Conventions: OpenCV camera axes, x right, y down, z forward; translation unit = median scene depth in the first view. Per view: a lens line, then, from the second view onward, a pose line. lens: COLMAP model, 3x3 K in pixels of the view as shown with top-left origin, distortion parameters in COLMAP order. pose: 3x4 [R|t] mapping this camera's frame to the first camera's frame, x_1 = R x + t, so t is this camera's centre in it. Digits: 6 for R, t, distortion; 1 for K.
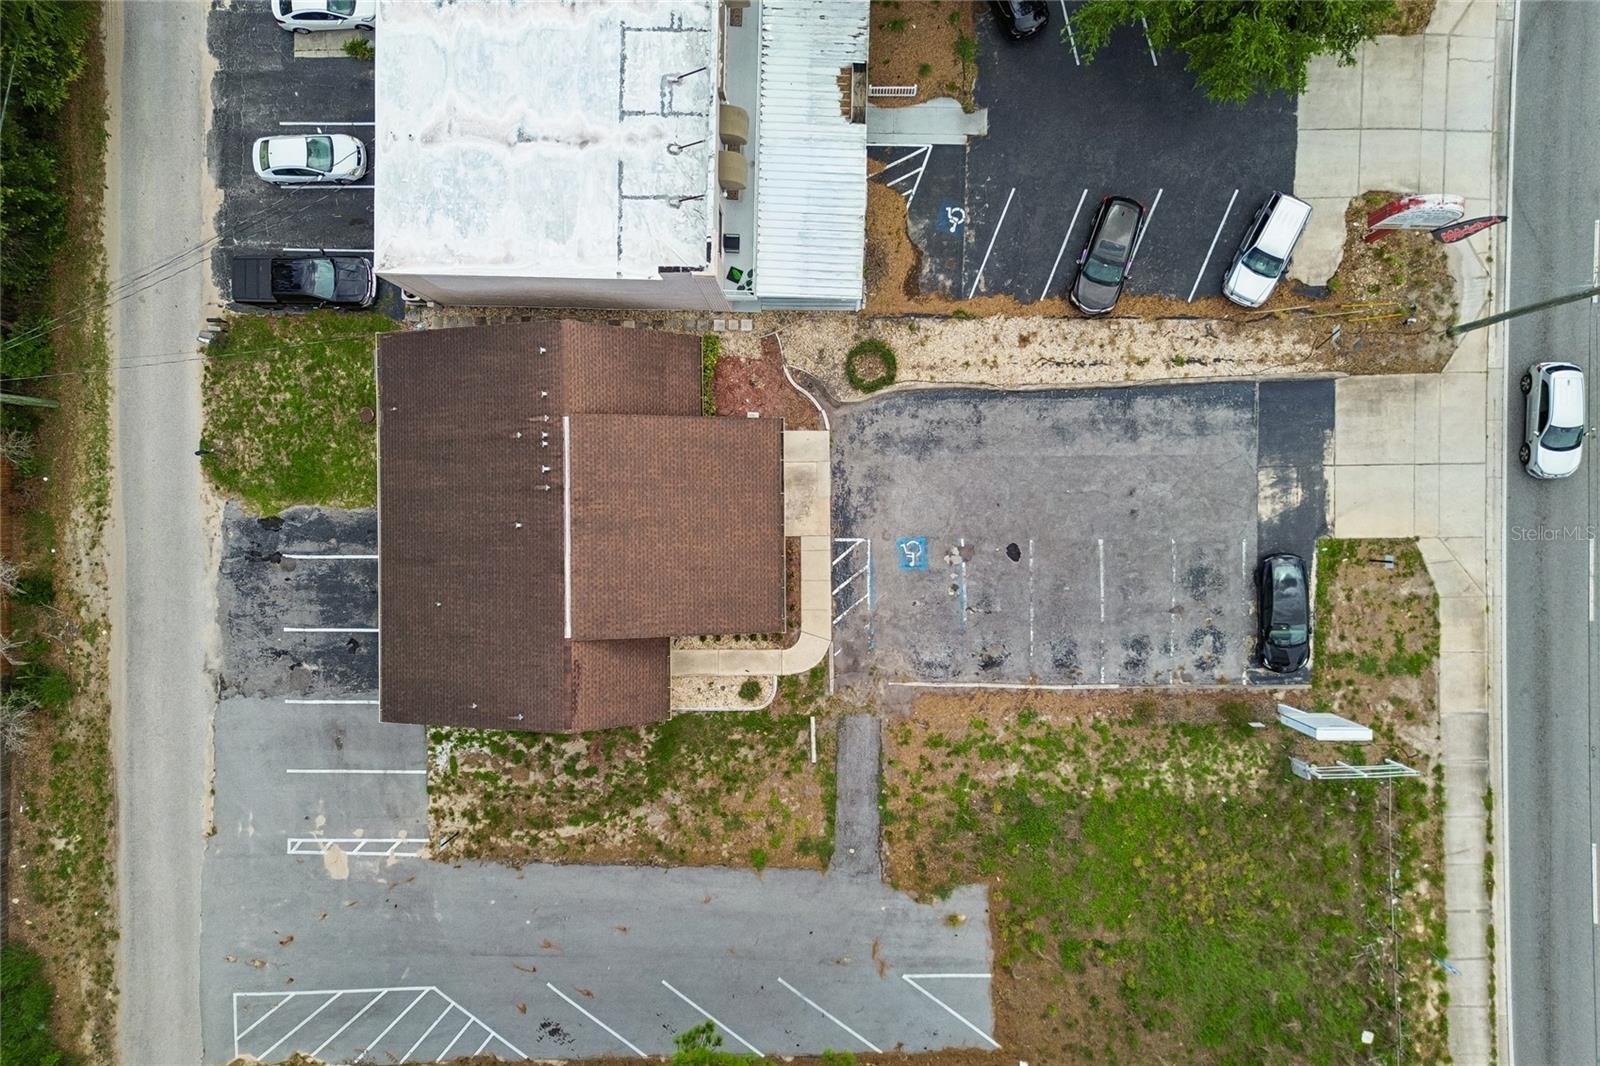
lens RADIAL K [[1121.7, 0, 800.0], [0, 1121.7, 533.0], [0, 0, 1]] dist [0.079643, -0.085195]
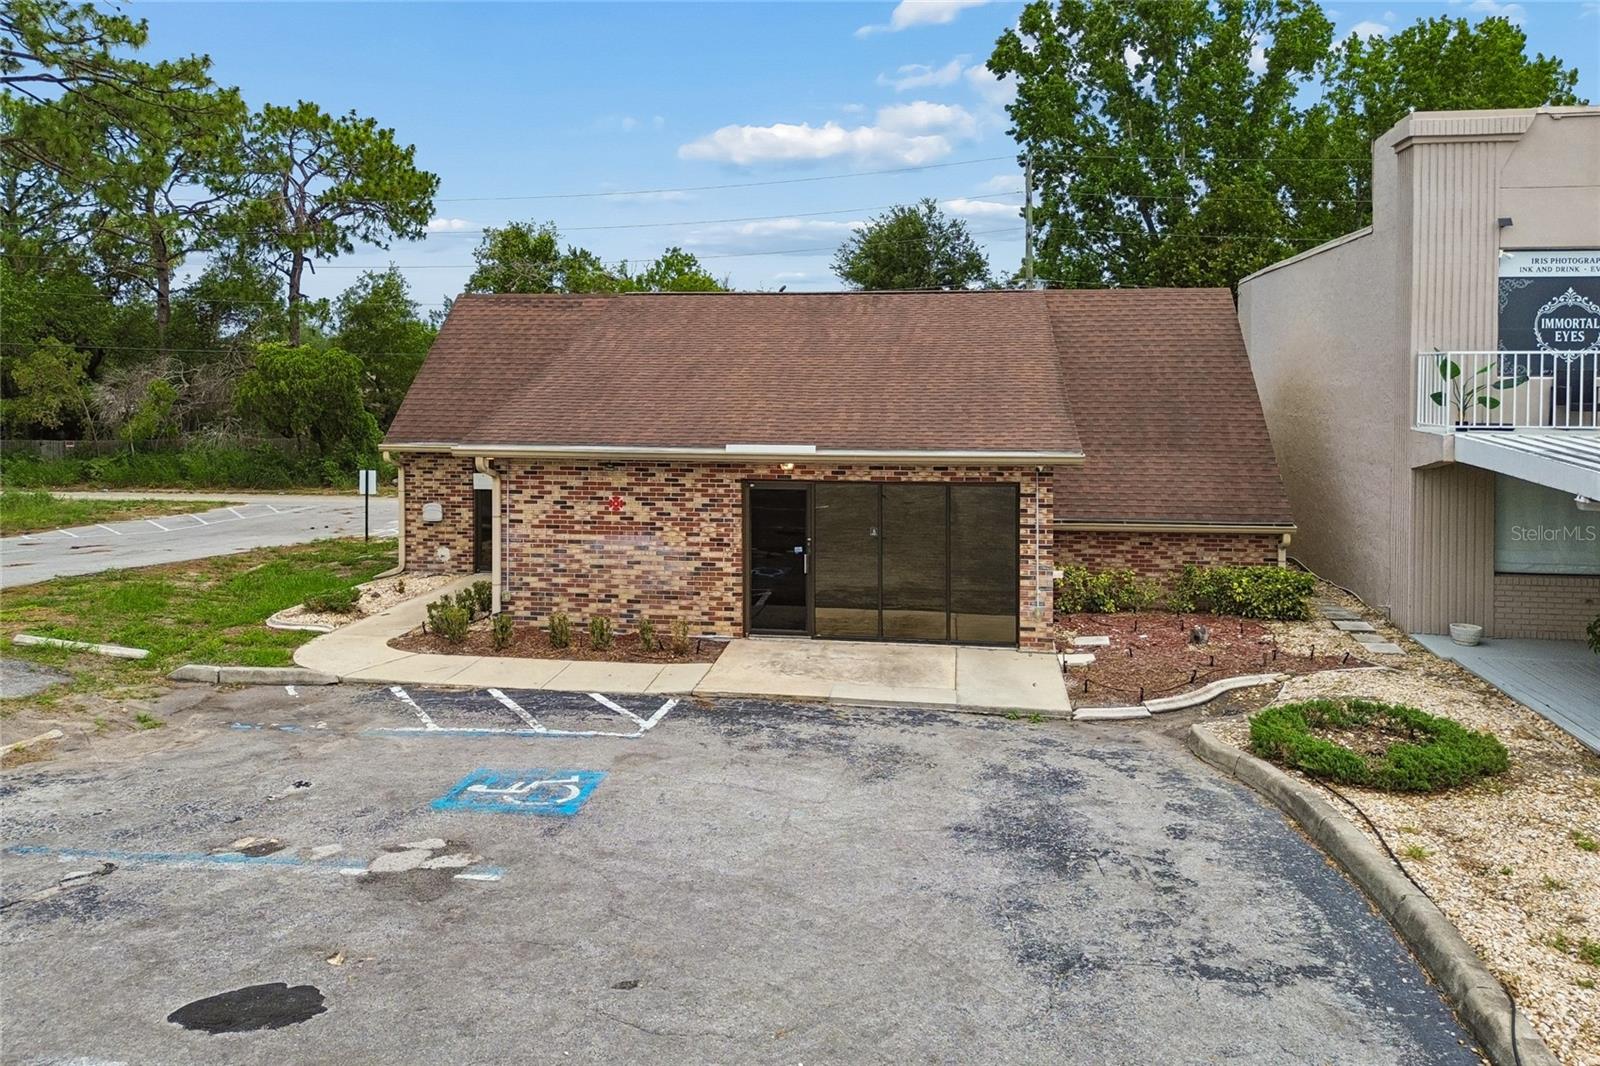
lens RADIAL K [[1185.7, 0, 796.5], [0, 1185.7, 417.5], [0, 0, 1]] dist [0.045106, -0.028472]
pose [[-0.148235, 0.061023, -0.987068, 0.316060], [-0.988929, -0.015973, 0.147527, -0.066972], [-0.006764, 0.998009, 0.062716, 0.912657]]
